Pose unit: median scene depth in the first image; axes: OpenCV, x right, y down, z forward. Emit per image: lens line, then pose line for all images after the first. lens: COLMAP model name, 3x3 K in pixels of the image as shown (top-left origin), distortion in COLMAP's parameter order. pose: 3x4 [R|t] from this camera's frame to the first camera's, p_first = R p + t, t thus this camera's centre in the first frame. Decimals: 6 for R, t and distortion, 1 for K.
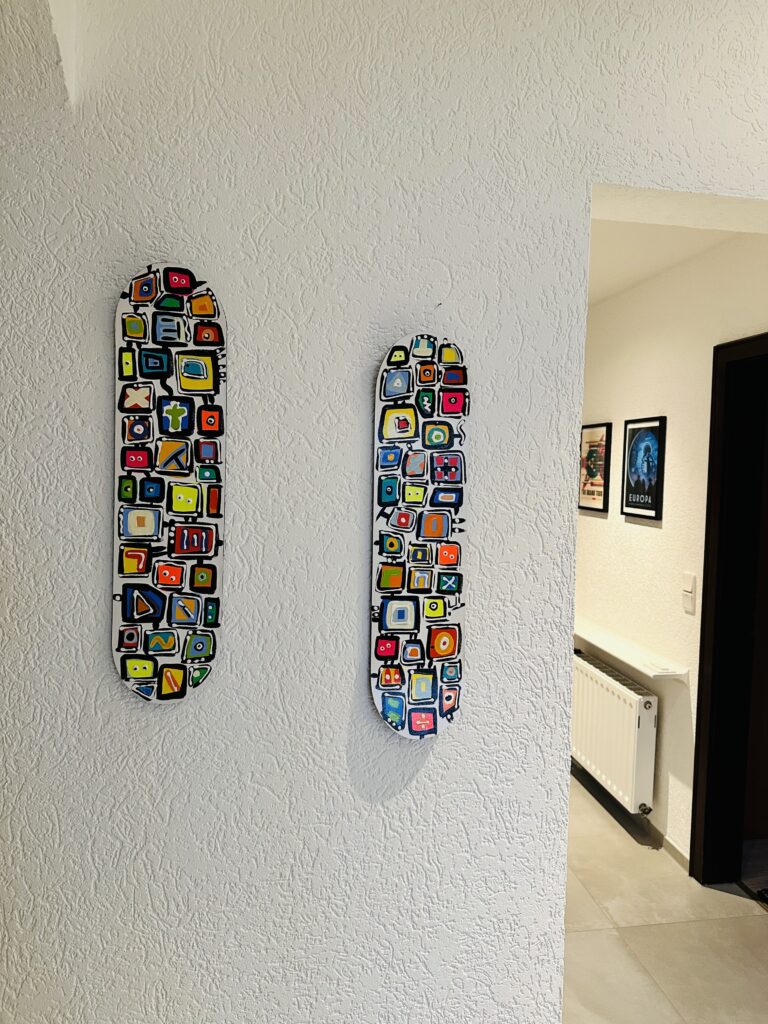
lens RADIAL K [[711.0, 0, 392.0], [0, 711.0, 513.4], [0, 0, 1]] dist [0.057946, -0.026819]
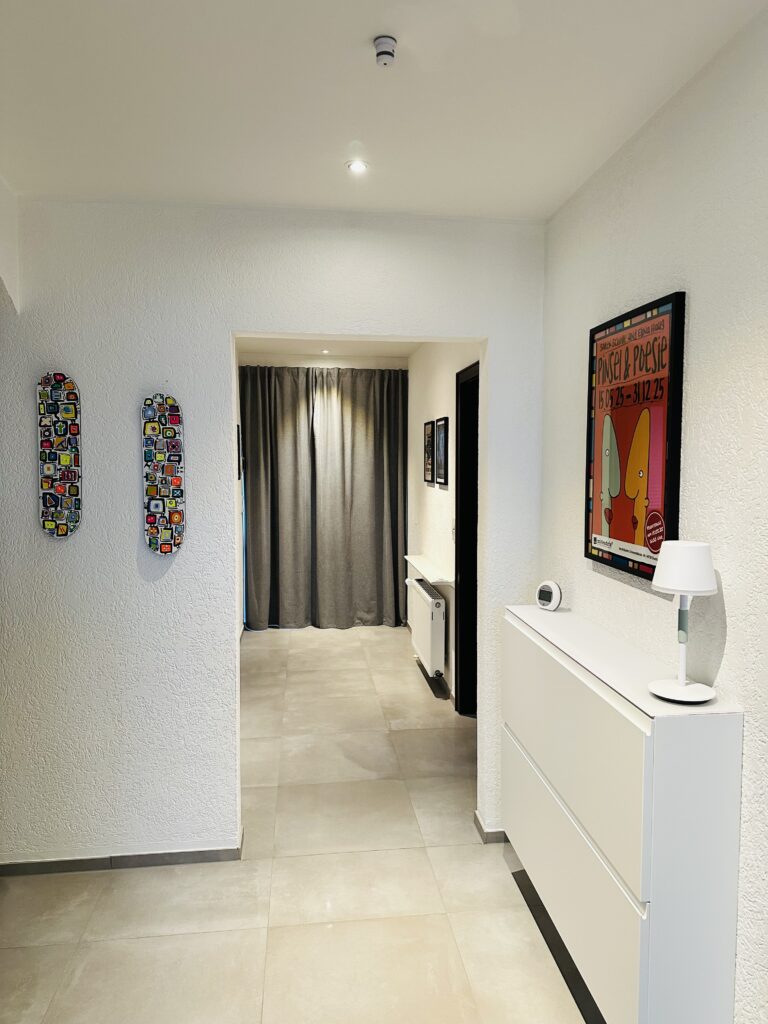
lens RADIAL K [[711.0, 0, 377.9], [0, 711.0, 508.9], [0, 0, 1]] dist [0.057946, -0.026819]
pose [[0.998426, -0.017559, -0.053269, 0.952688], [0.018098, 0.999790, 0.009638, 0.149186], [0.053088, -0.010587, 0.998534, -1.506015]]
